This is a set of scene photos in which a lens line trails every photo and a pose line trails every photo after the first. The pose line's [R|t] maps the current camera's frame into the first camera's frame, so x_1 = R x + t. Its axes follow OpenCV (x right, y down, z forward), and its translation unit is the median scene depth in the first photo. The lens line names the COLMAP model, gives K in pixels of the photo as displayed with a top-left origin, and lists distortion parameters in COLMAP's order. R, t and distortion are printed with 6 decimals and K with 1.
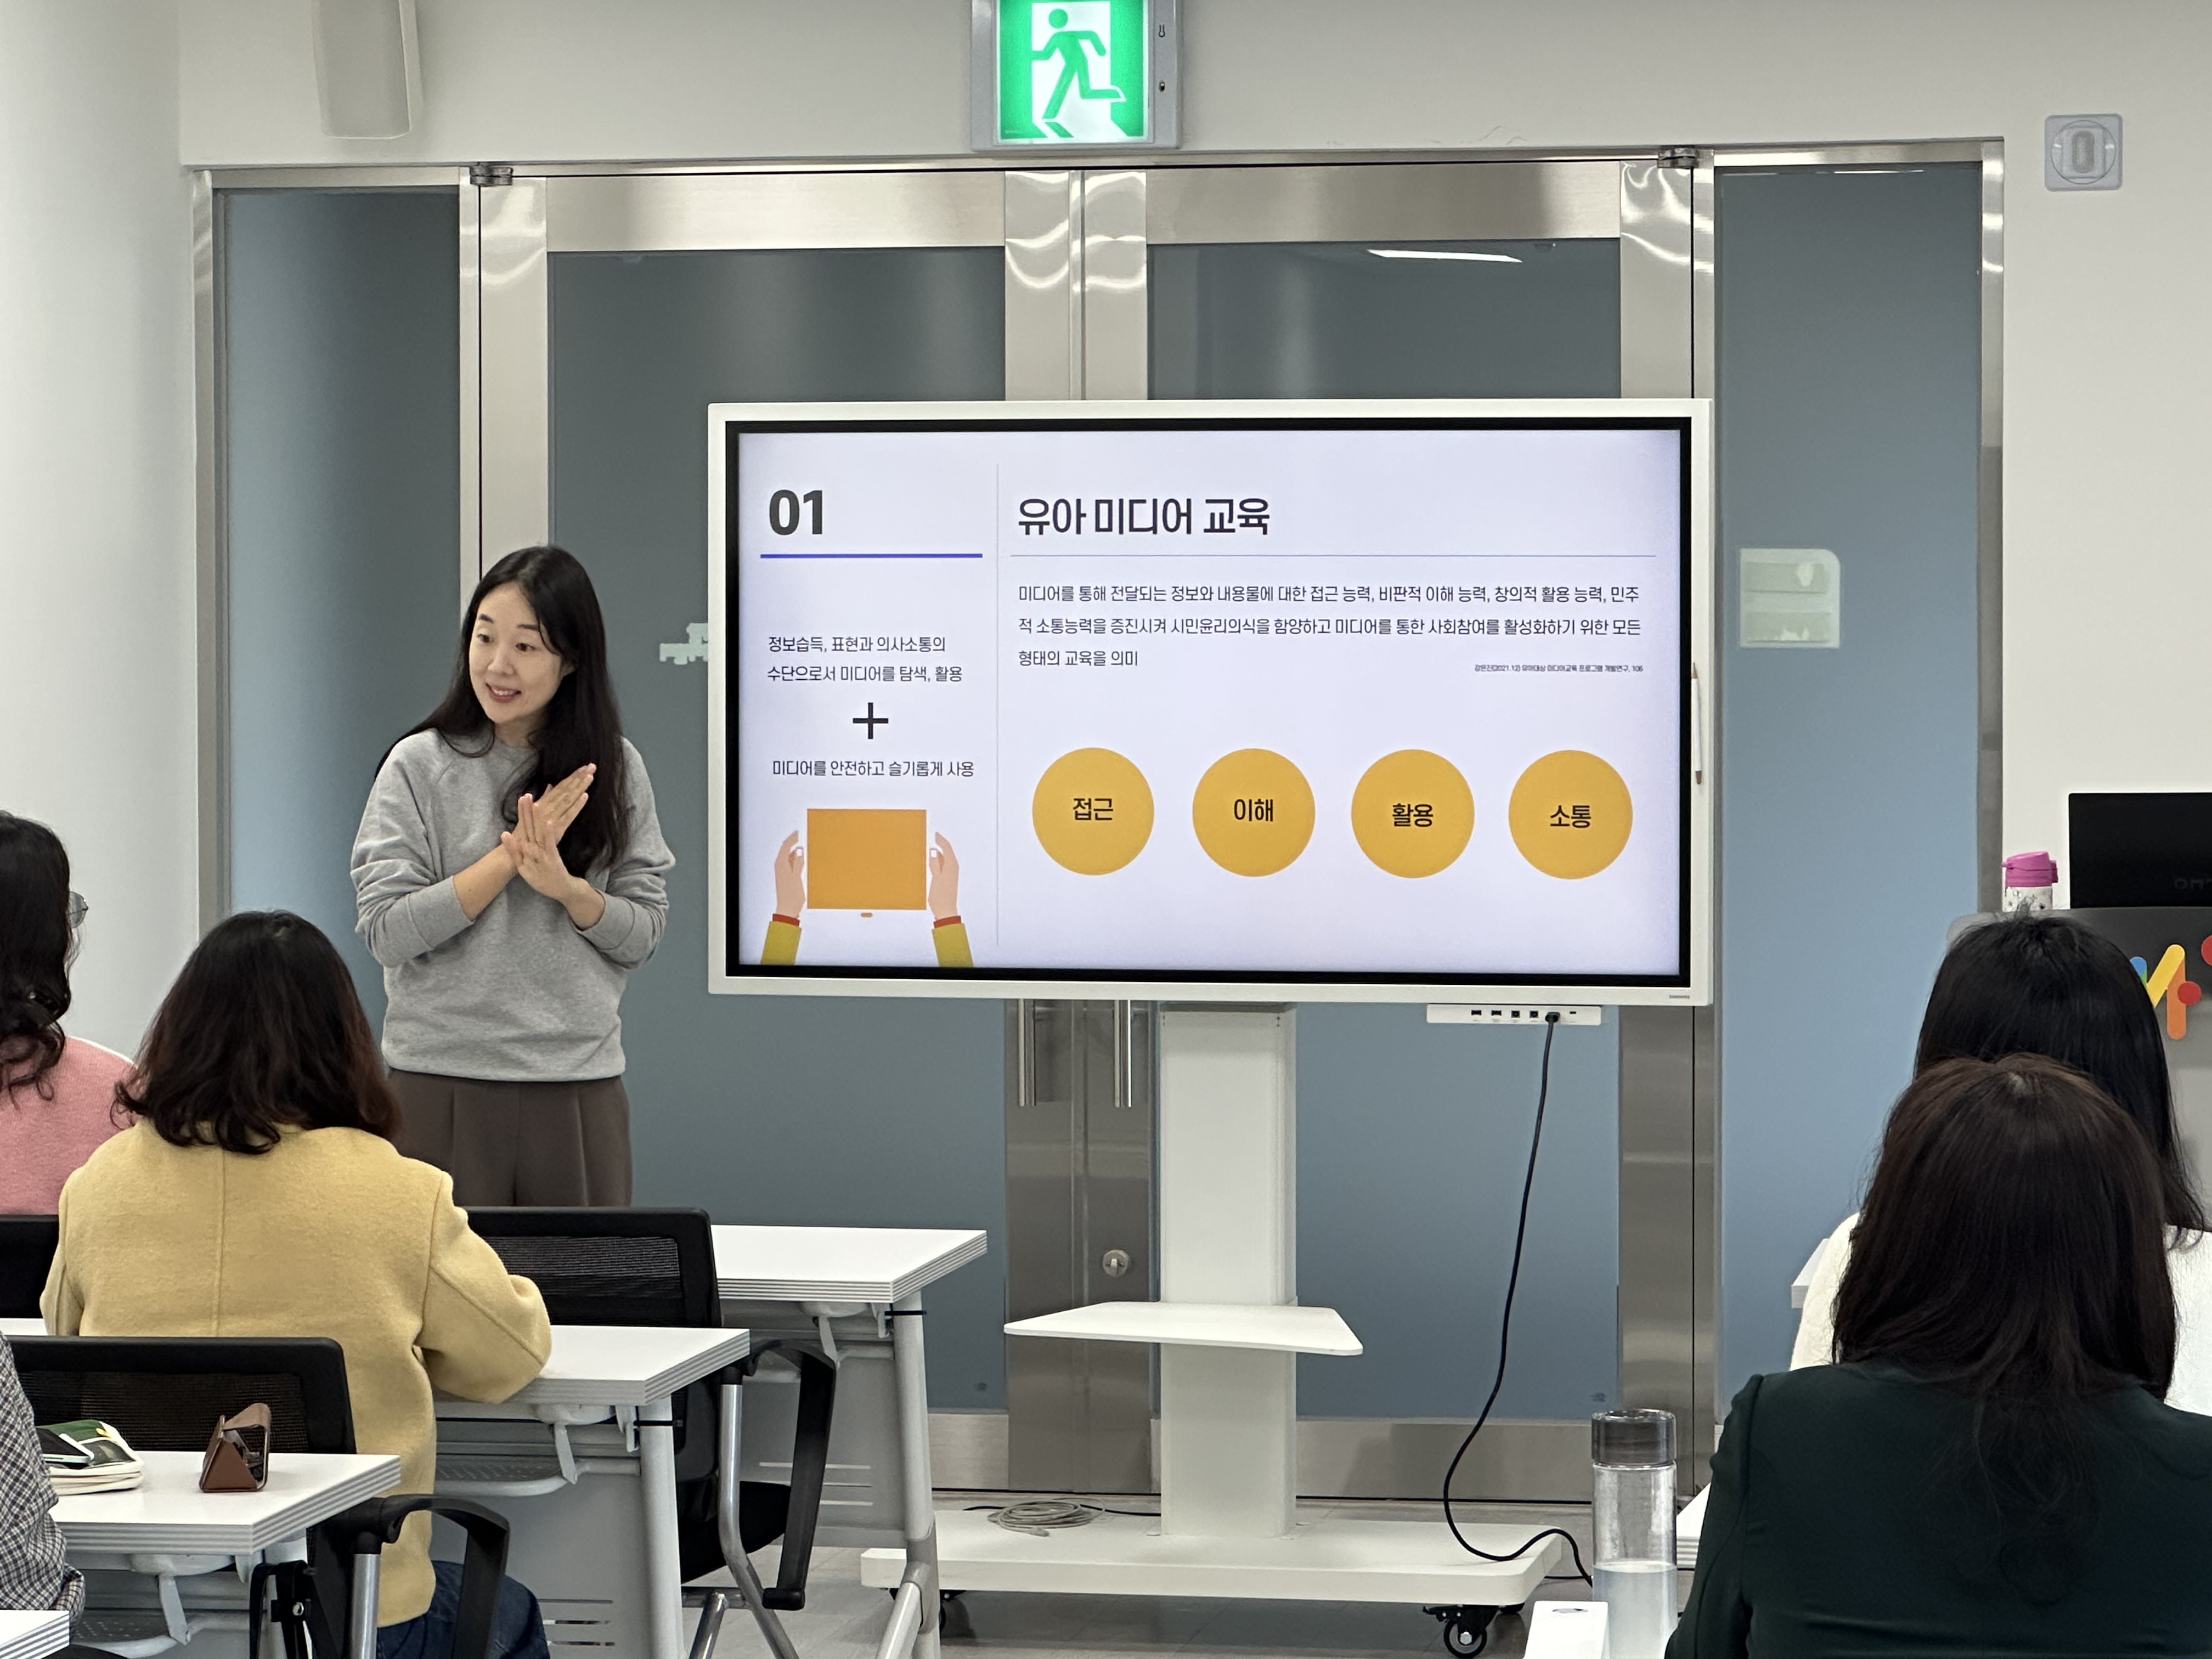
lens RADIAL K [[6732.0, 0, 1133.3], [0, 6732.0, 821.7], [0, 0, 1]] dist [-0.409494, 14.224952]
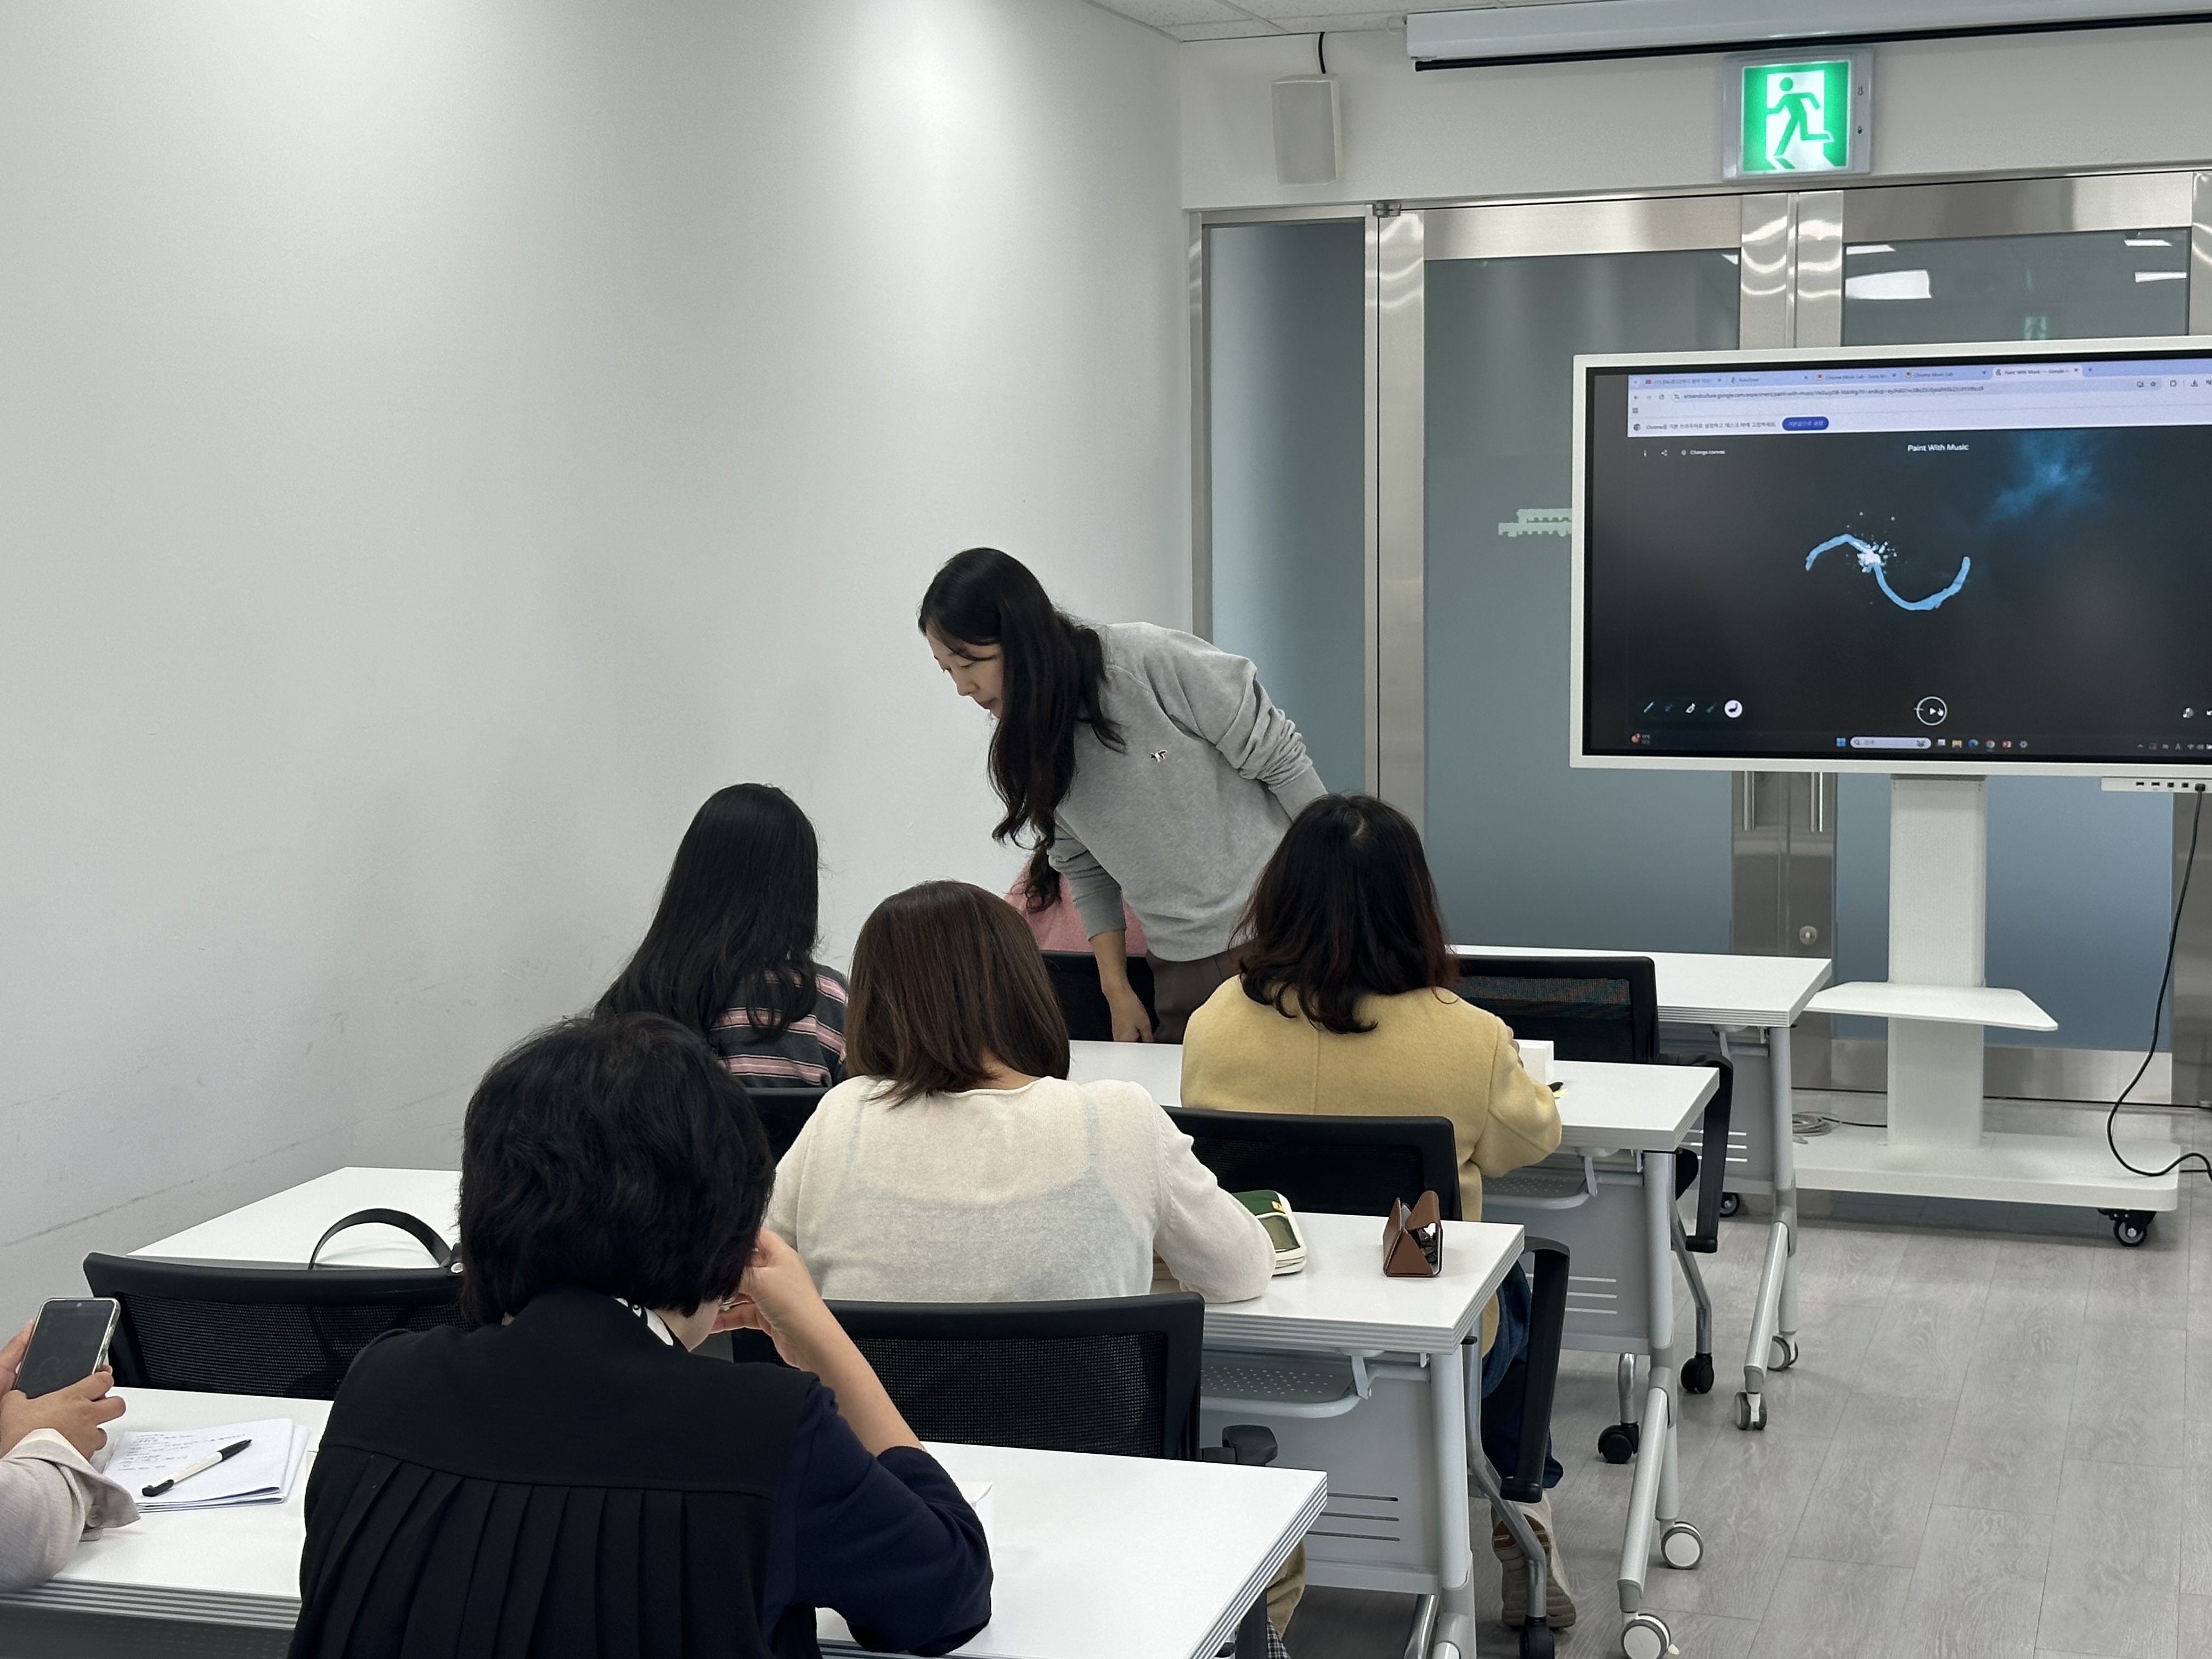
lens RADIAL K [[3514.5, 0, 1106.0], [0, 3514.5, 829.5], [0, 0, 1]] dist [0.230397, -0.232052]
pose [[0.991273, 0.003246, -0.131782, -0.058356], [0.005045, 0.998031, 0.062527, -0.008679], [0.131725, -0.062646, 0.989305, 0.221347]]
